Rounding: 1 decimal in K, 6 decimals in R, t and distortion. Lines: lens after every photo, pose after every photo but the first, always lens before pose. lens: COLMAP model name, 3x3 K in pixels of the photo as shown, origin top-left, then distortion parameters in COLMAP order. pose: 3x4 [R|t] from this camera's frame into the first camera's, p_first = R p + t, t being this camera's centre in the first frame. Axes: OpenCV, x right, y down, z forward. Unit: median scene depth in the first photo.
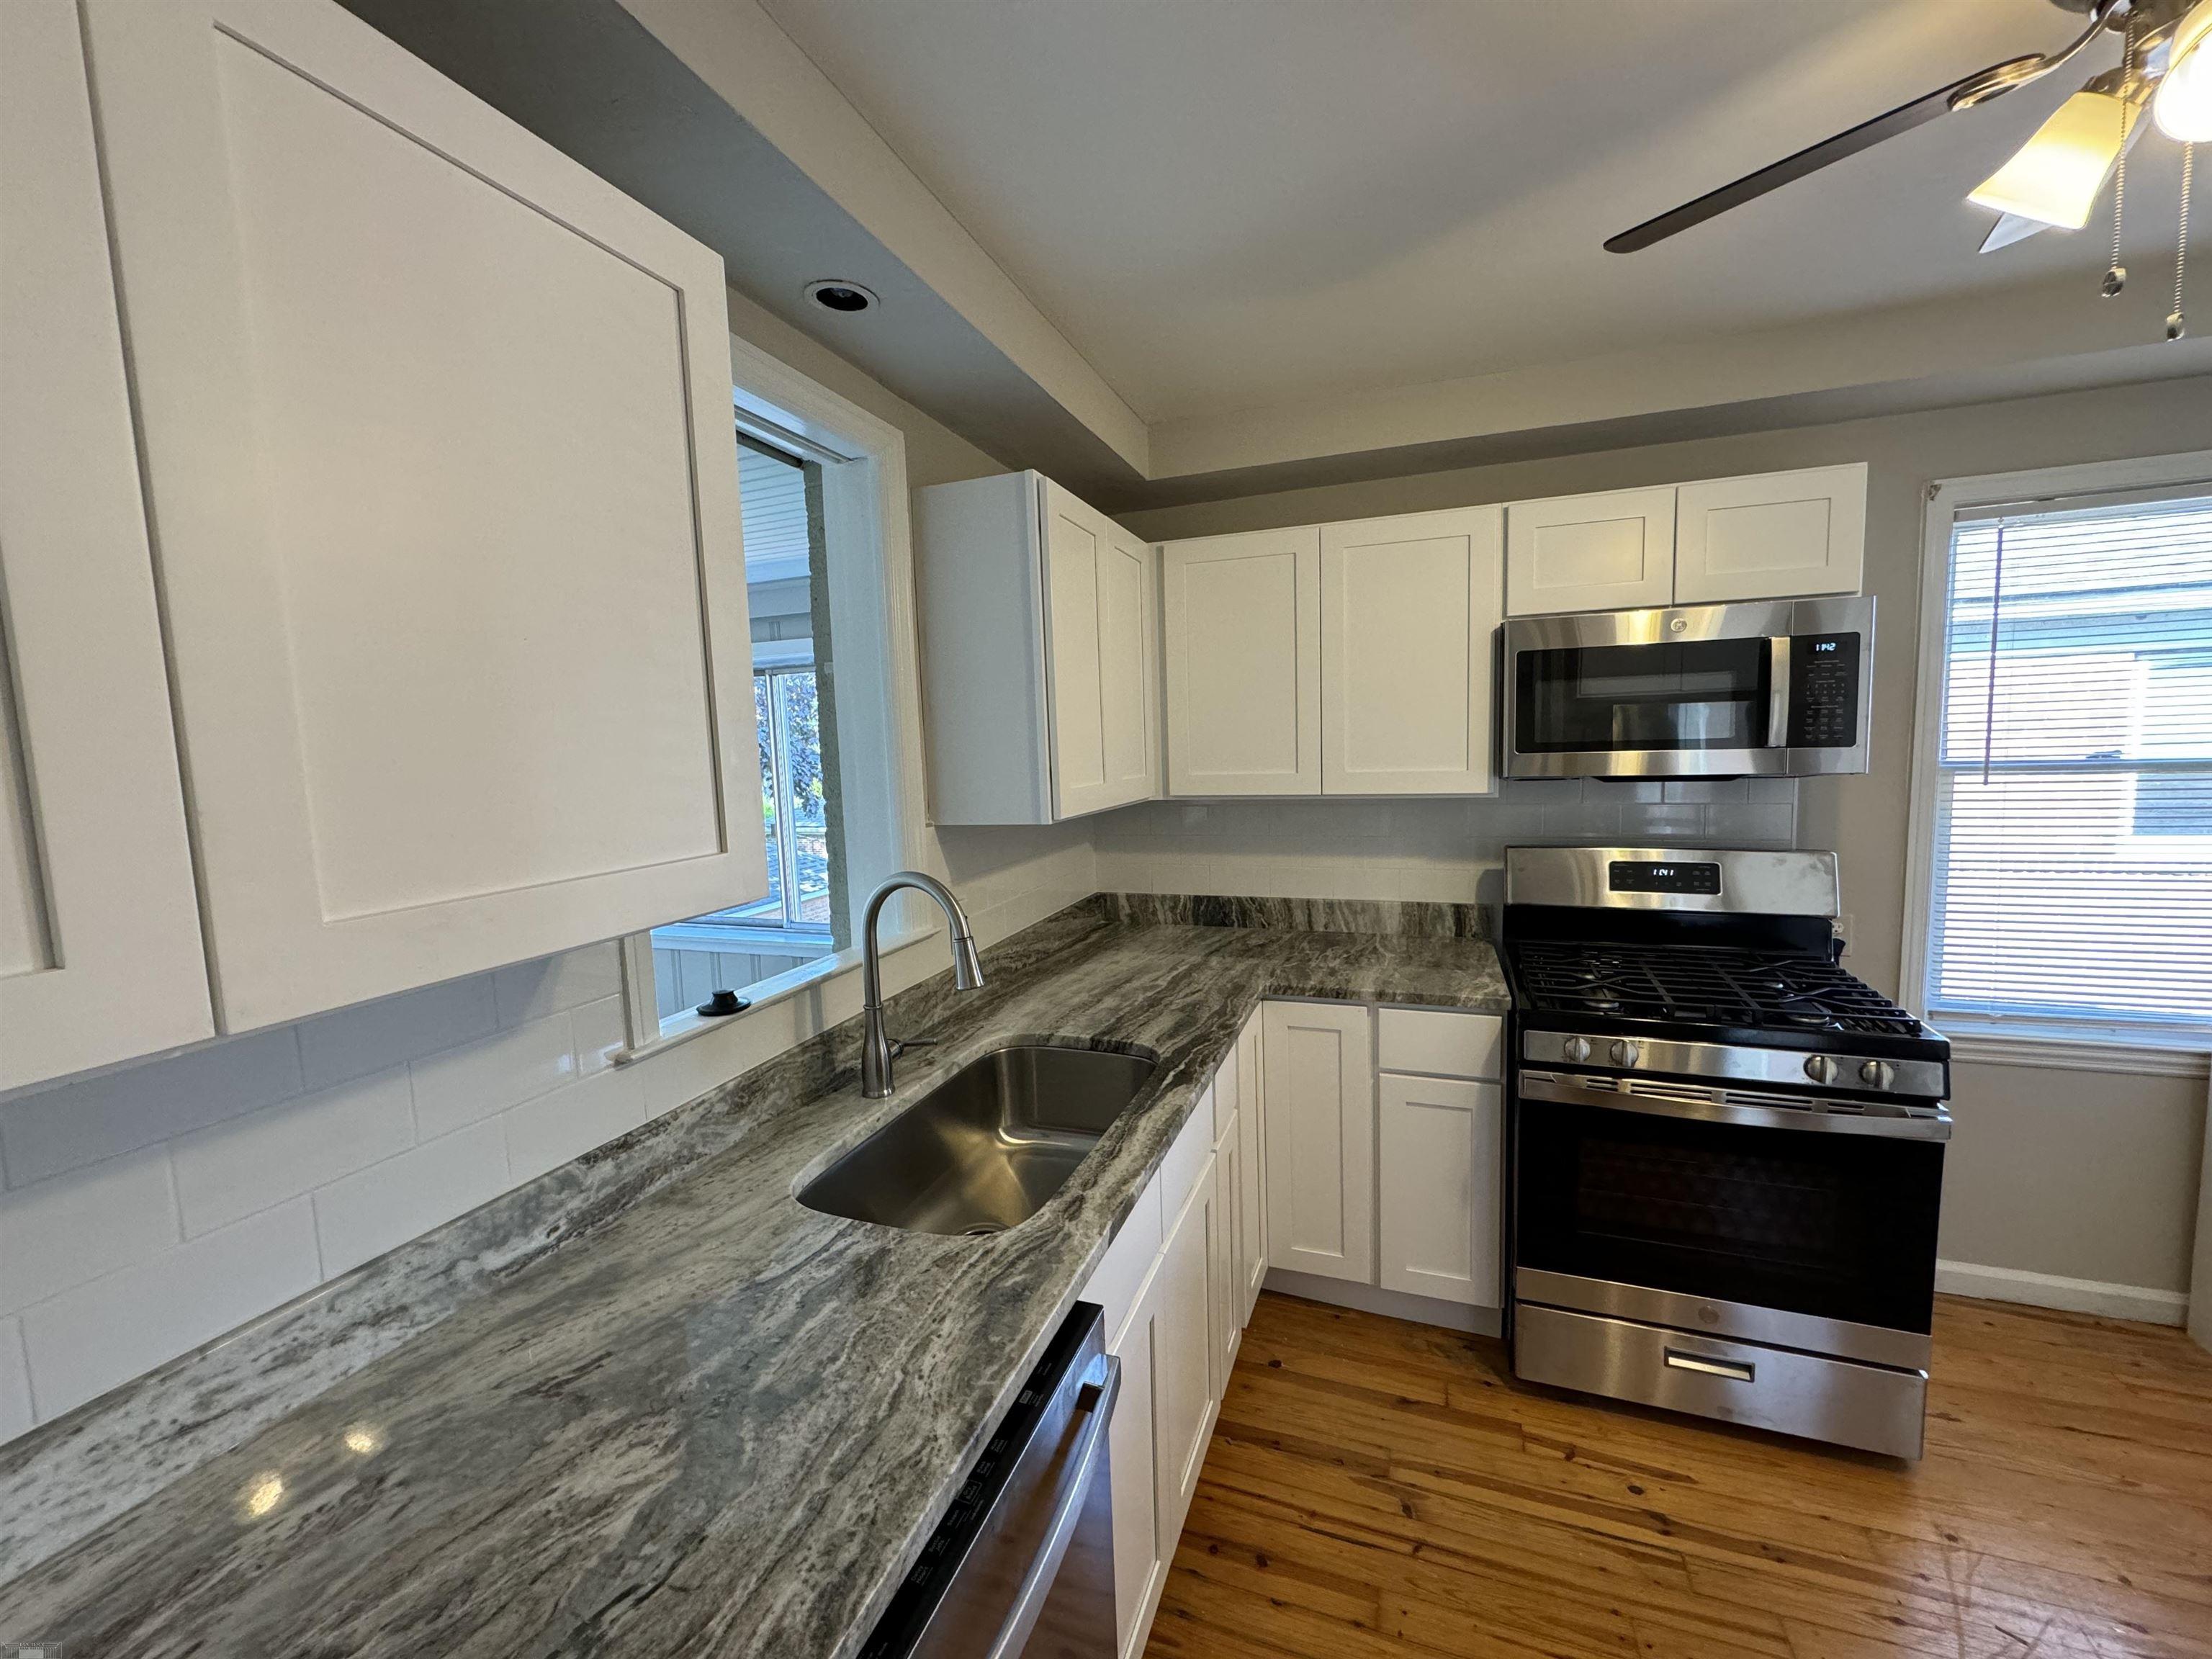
lens RADIAL K [[875.4, 0, 1105.5], [0, 875.4, 824.7], [0, 0, 1]] dist [-0.003941, 0.000169]
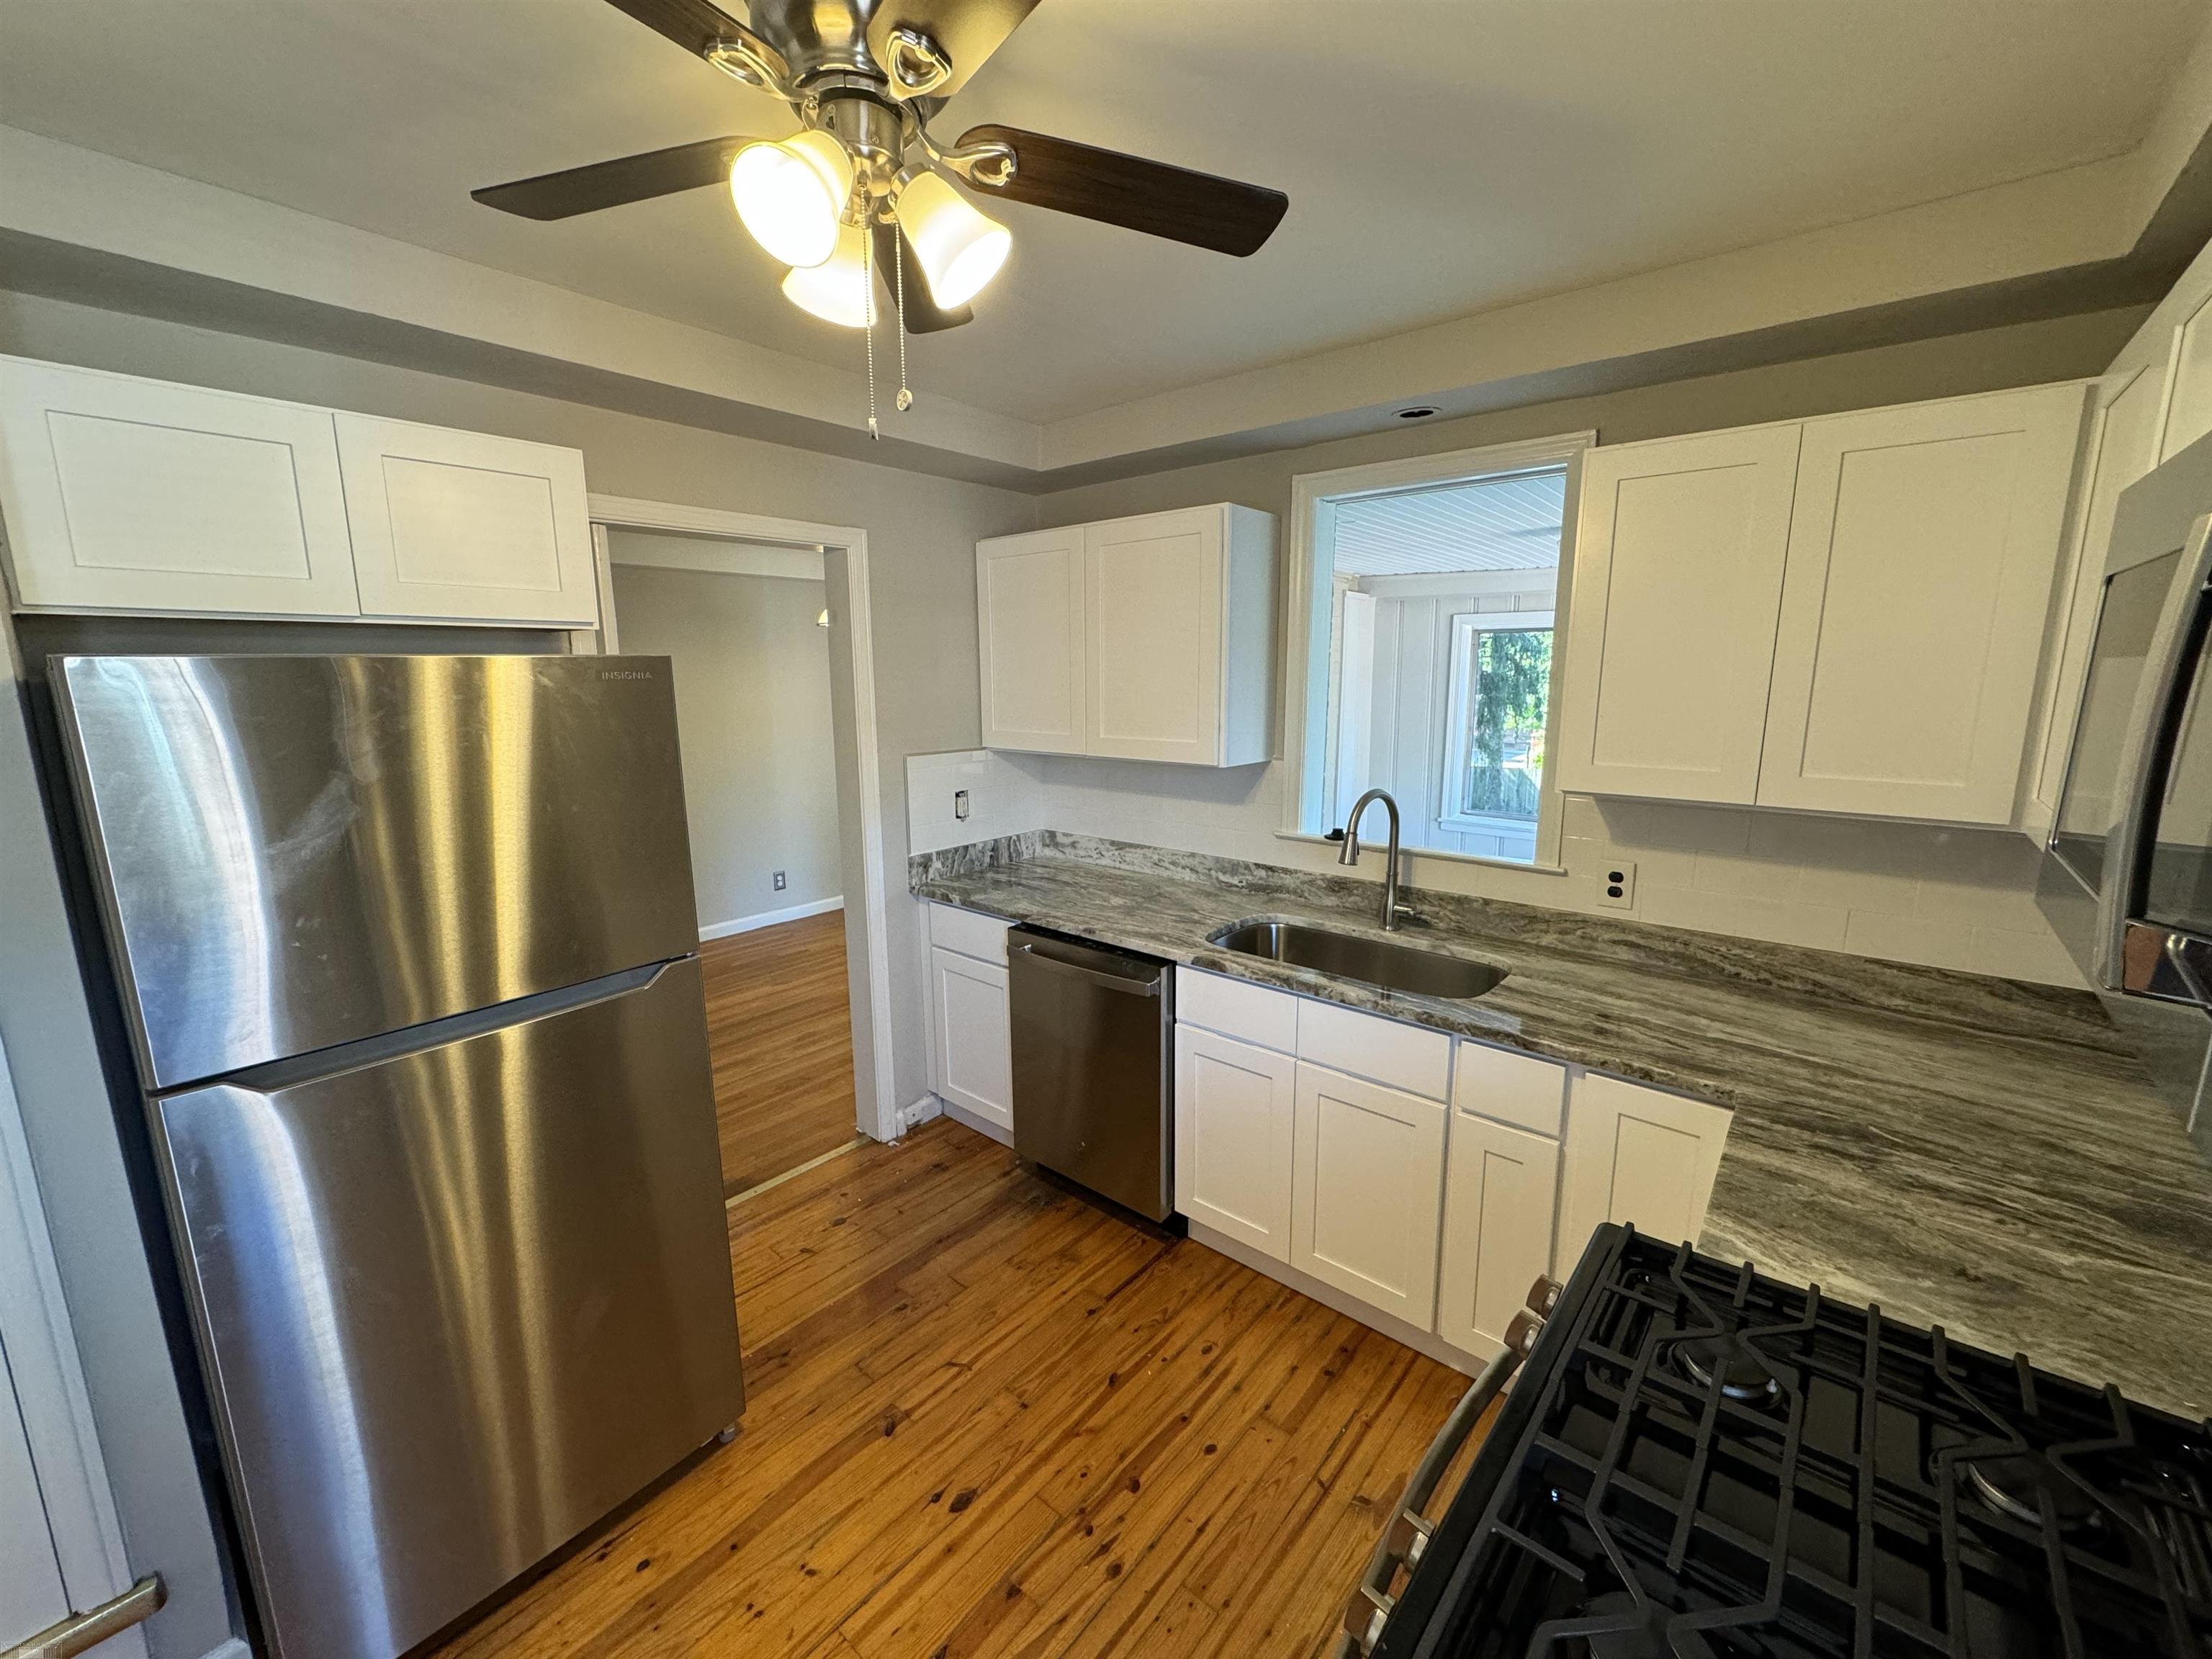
lens RADIAL K [[875.4, 0, 1105.5], [0, 875.4, 824.7], [0, 0, 1]] dist [-0.003941, 0.000169]
pose [[-0.346460, 0.197237, -0.917095, 1.142882], [-0.074435, 0.968783, 0.236474, -0.179129], [0.935107, 0.150193, -0.320963, 0.866596]]
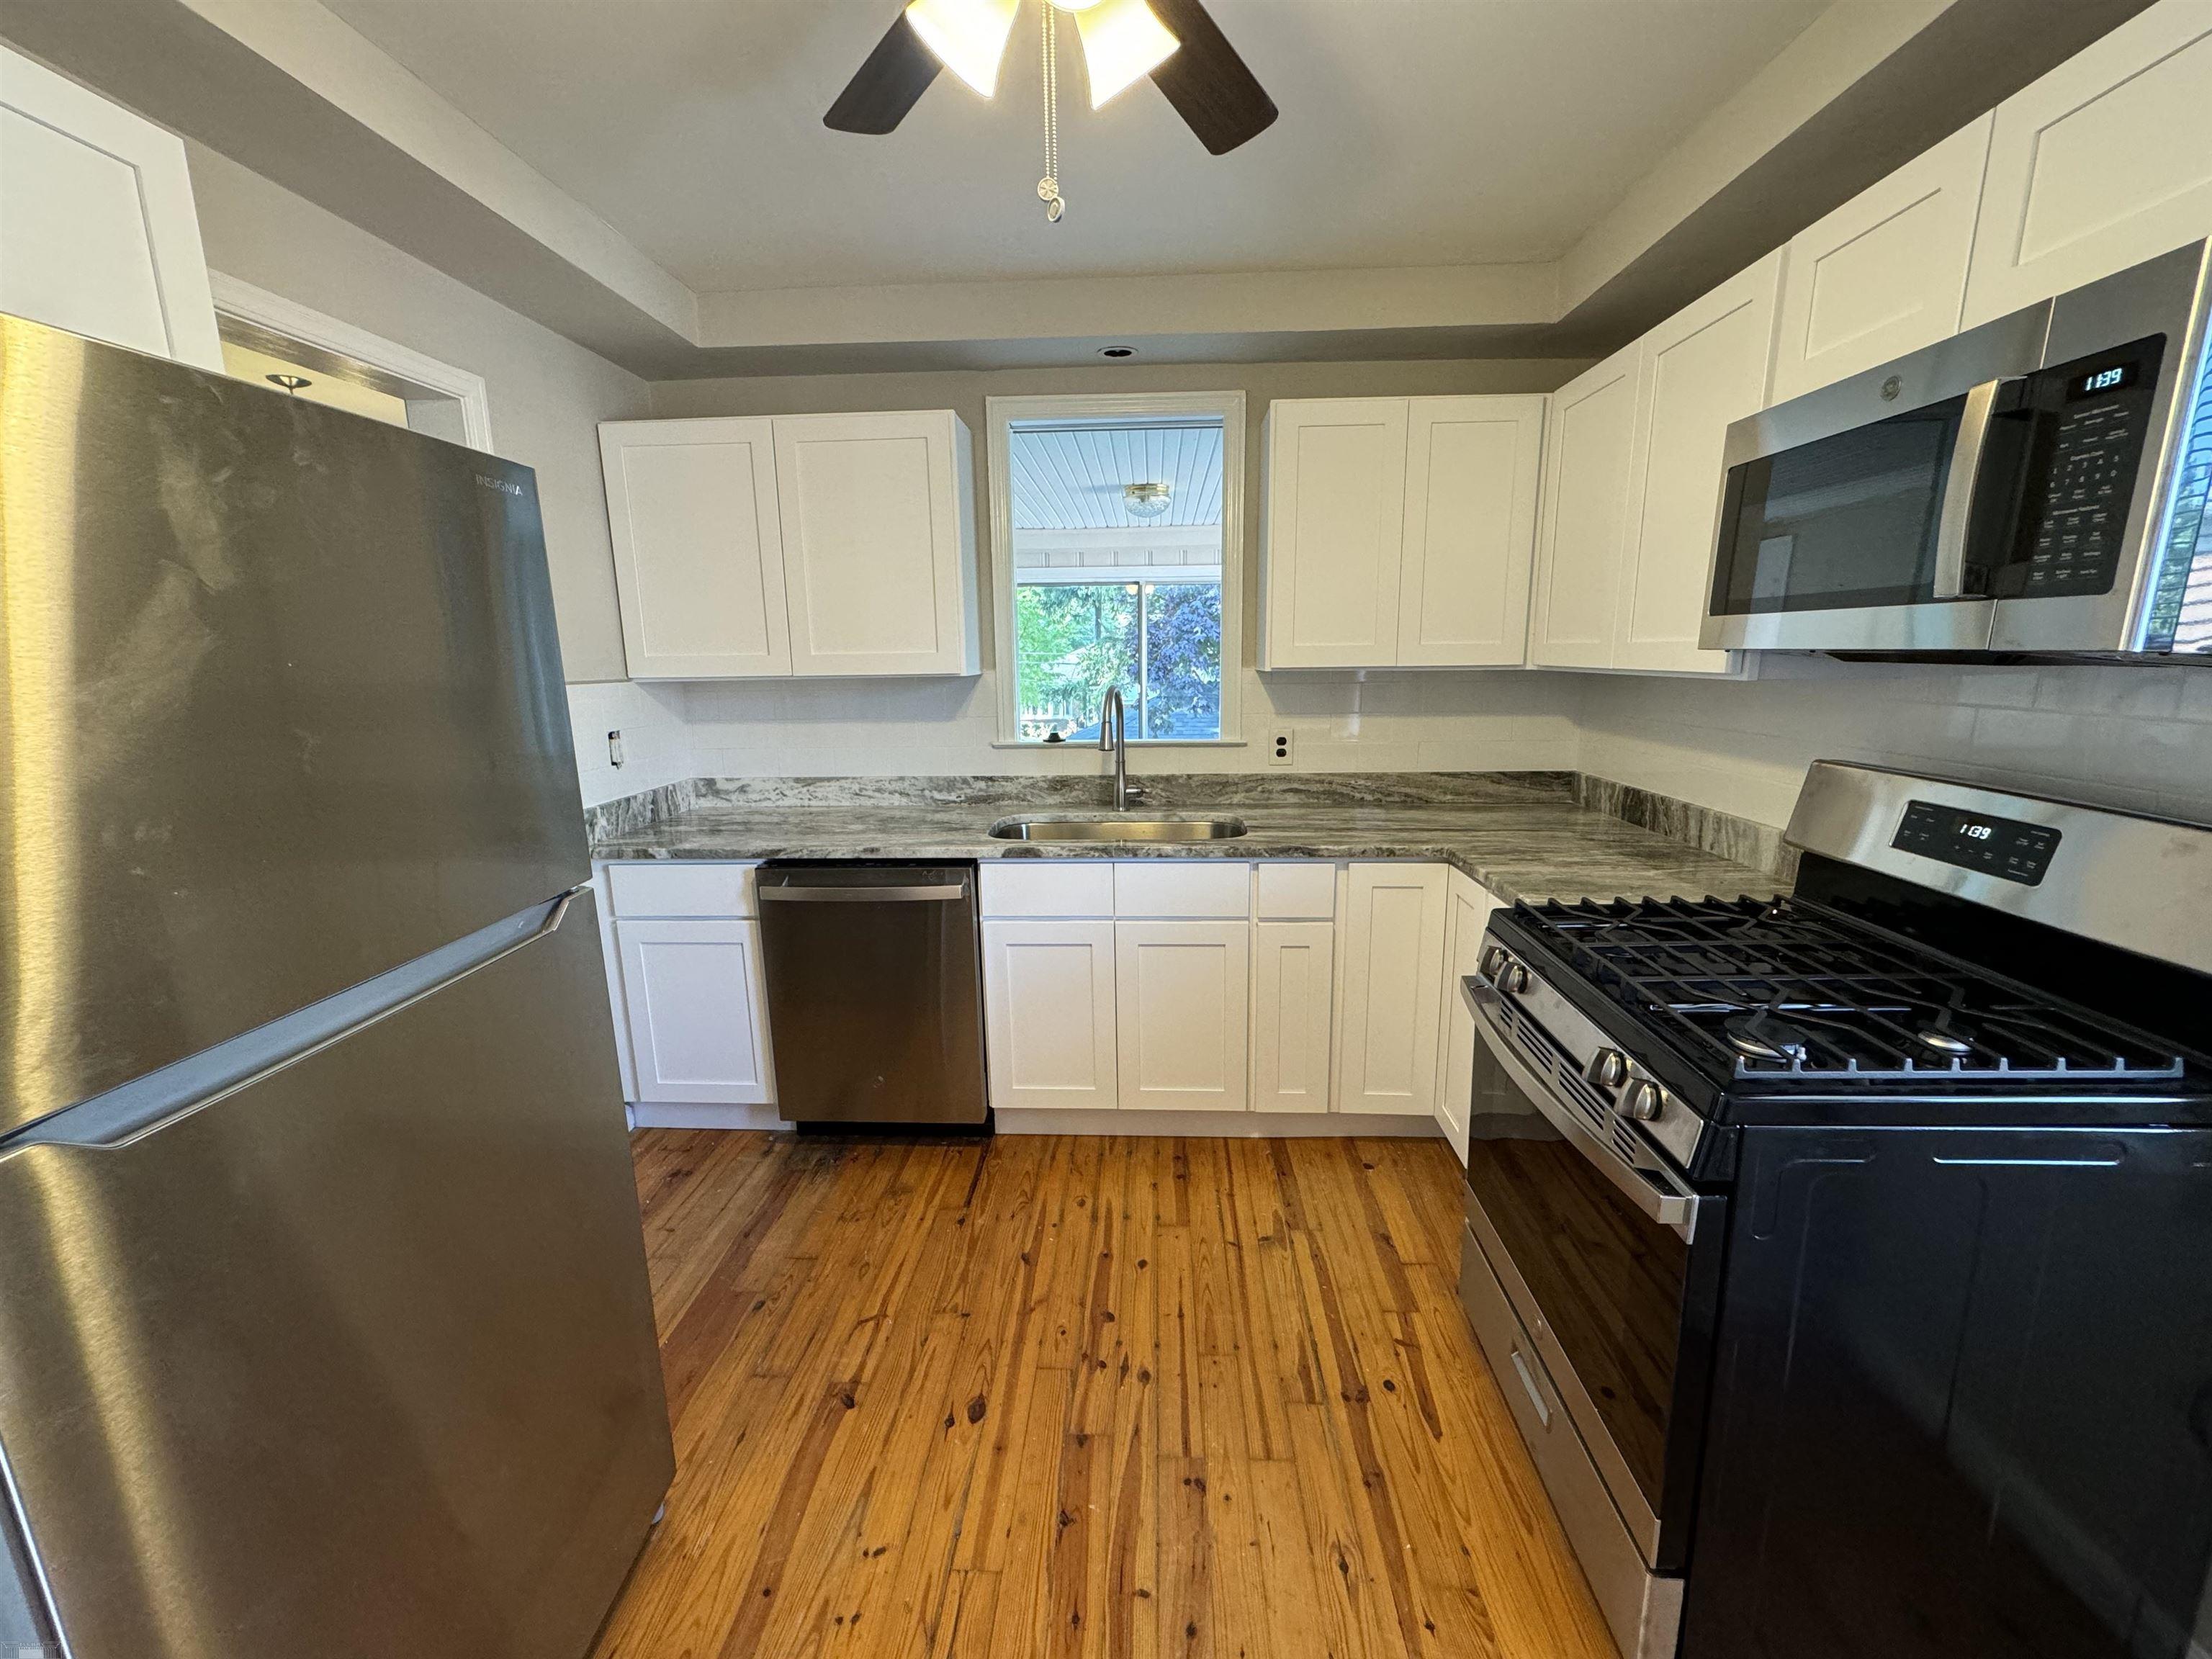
lens RADIAL K [[875.4, 0, 1105.5], [0, 875.4, 824.7], [0, 0, 1]] dist [-0.003941, 0.000169]
pose [[0.294256, 0.214063, -0.931445, 1.224121], [-0.087013, 0.976547, 0.196939, -0.014047], [0.951757, 0.023097, 0.305981, 0.364570]]
